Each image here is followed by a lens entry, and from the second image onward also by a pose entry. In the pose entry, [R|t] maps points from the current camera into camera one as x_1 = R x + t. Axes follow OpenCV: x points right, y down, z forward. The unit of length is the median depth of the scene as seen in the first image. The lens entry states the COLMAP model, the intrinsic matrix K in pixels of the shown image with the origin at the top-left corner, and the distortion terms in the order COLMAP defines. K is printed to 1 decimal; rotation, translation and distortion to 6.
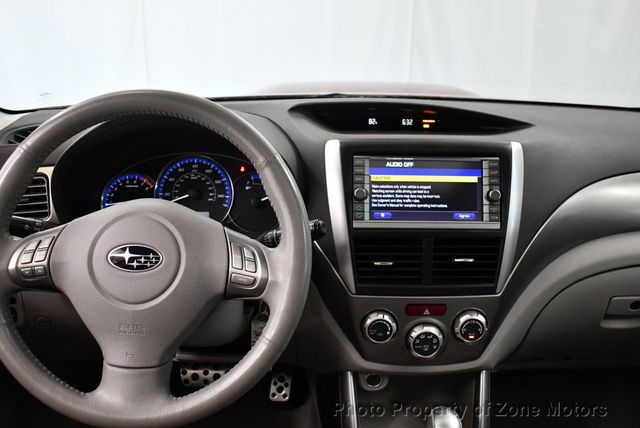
lens RADIAL K [[647.1, 0, 320.0], [0, 647.1, 214.0], [0, 0, 1]] dist [-0.099603, 0.011659]
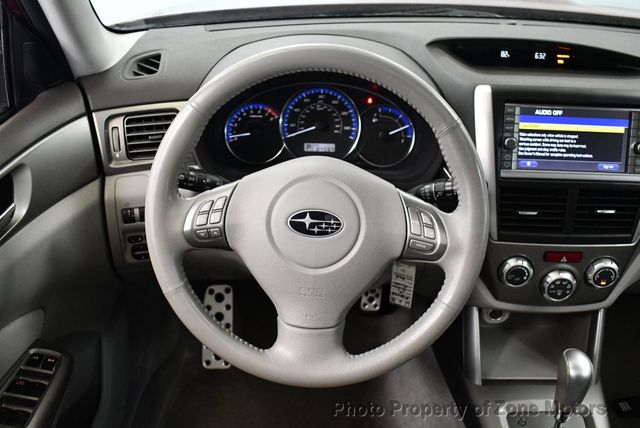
lens RADIAL K [[647.1, 0, 320.0], [0, 647.1, 214.0], [0, 0, 1]] dist [-0.099603, 0.011659]
pose [[0.999637, 0.022775, -0.014363, -0.208183], [-0.019296, 0.977977, 0.207818, -0.121055], [0.018779, -0.207466, 0.978062, 0.012807]]
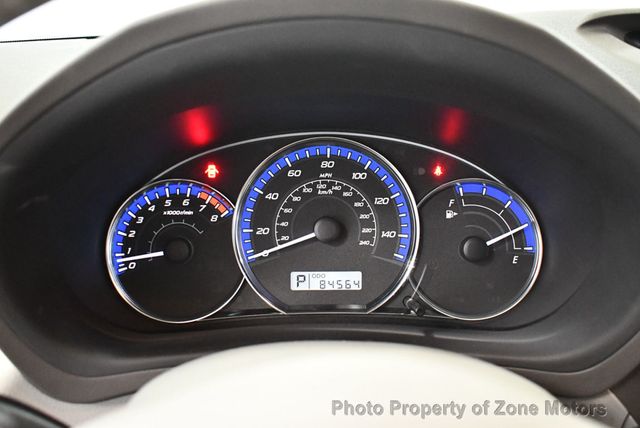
lens RADIAL K [[647.1, 0, 320.0], [0, 647.1, 214.0], [0, 0, 1]] dist [-0.099603, 0.011659]
pose [[0.999960, -0.007021, -0.005571, -0.230038], [0.007074, 0.999929, 0.009566, -0.053501], [0.005503, -0.009605, 0.999939, 0.670935]]
